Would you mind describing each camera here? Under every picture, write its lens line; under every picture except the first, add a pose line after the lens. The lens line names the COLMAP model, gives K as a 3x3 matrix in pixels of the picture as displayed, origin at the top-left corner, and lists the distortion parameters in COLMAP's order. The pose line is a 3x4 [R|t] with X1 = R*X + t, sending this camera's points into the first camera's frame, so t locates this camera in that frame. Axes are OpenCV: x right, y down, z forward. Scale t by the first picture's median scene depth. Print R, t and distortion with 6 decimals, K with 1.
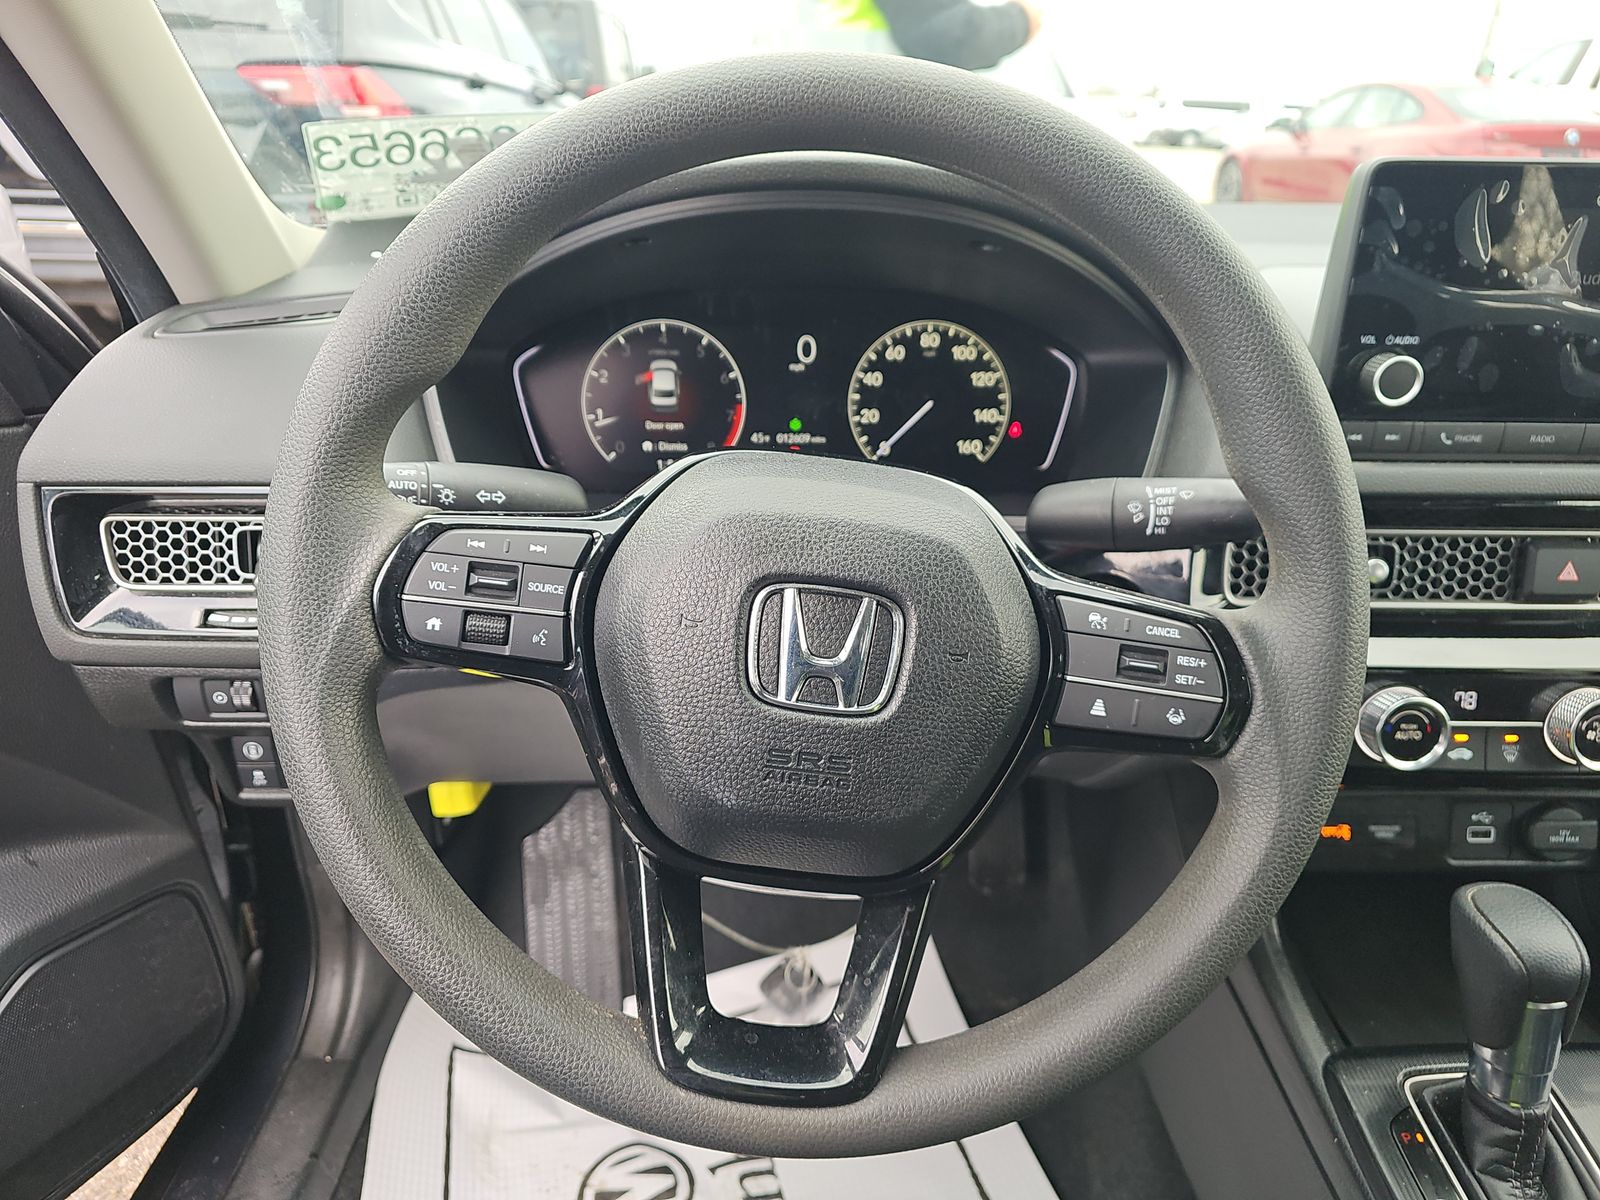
lens RADIAL K [[1042.9, 0, 801.4], [0, 1042.9, 586.7], [0, 0, 1]] dist [0.049247, -0.024637]
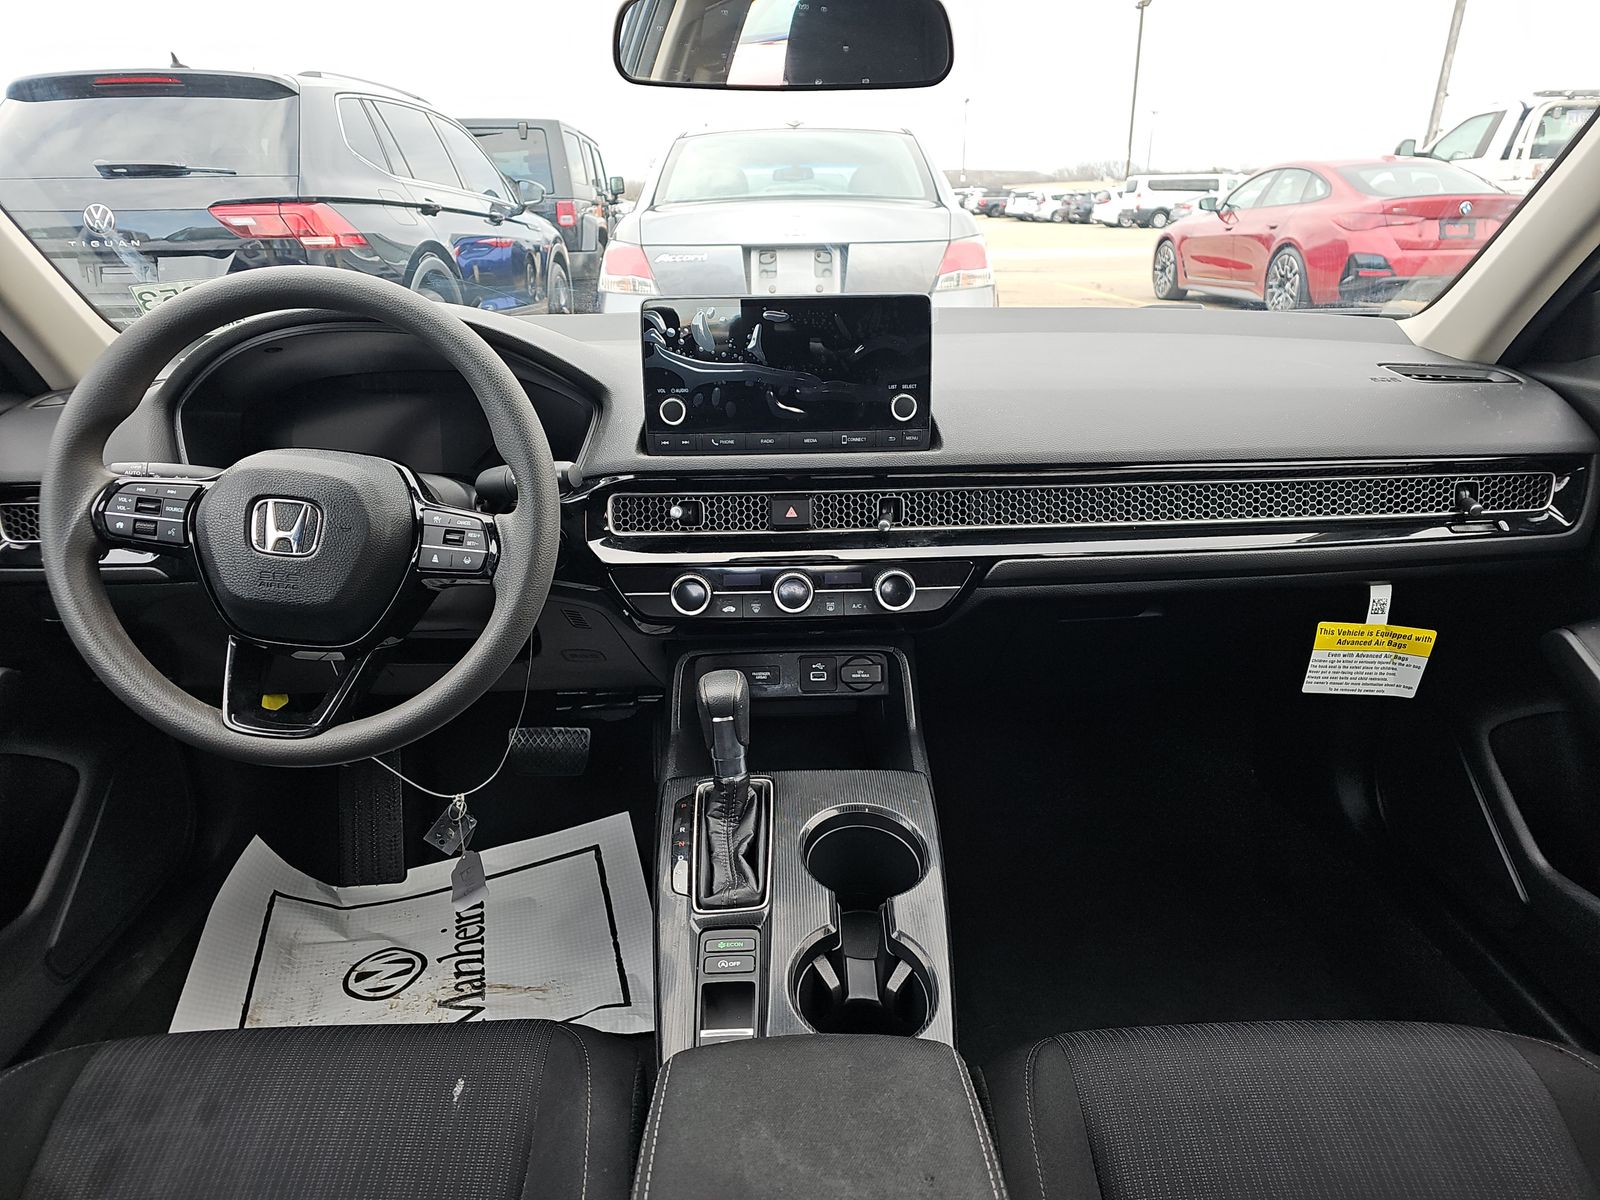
lens RADIAL K [[1046.7, 0, 796.2], [0, 1046.7, 606.2], [0, 0, 1]] dist [0.068128, -0.044777]
pose [[0.999083, -0.031177, -0.029341, 1.048015], [0.029369, 0.997757, -0.060161, 0.352730], [0.031150, 0.059244, 0.997757, -1.105766]]
